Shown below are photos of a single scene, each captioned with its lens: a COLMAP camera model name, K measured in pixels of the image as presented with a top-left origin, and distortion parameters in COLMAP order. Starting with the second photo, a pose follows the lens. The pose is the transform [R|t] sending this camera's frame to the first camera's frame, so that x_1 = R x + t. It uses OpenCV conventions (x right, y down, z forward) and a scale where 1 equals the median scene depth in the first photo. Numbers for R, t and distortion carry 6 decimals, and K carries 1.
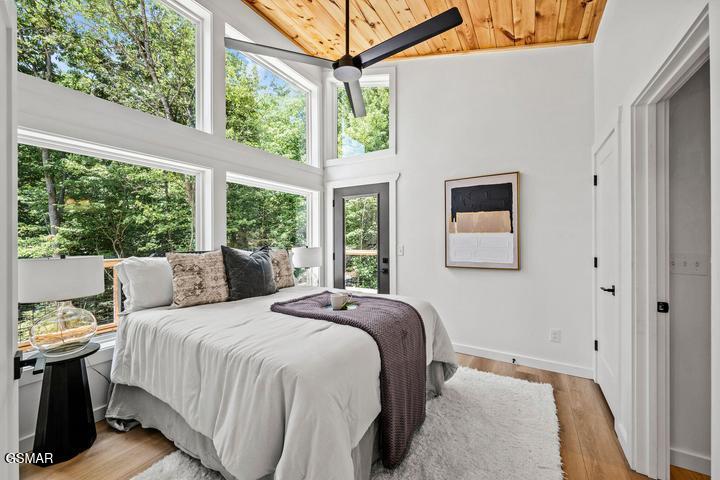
lens RADIAL K [[282.7, 0, 359.7], [0, 282.7, 239.9], [0, 0, 1]] dist [-0.001553, -0.000403]
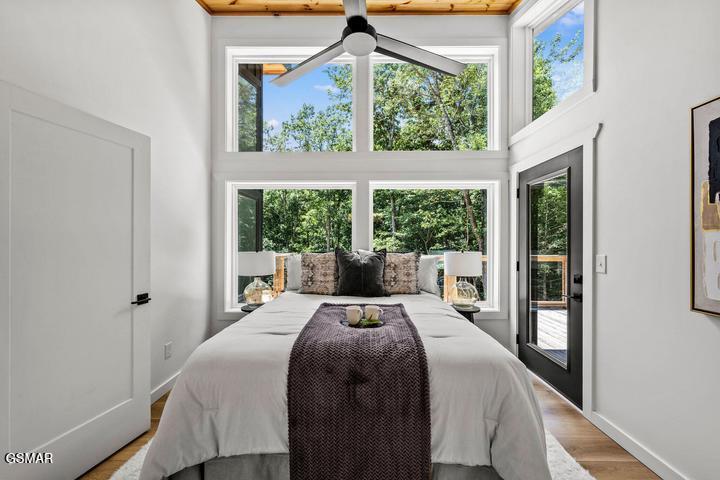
lens RADIAL K [[282.7, 0, 361.3], [0, 282.7, 242.7], [0, 0, 1]] dist [-0.001553, -0.000403]
pose [[0.516329, 0.009171, -0.856341, 0.359319], [-0.005701, 0.999957, 0.007272, -0.005067], [0.856371, 0.001128, 0.516360, 0.307222]]
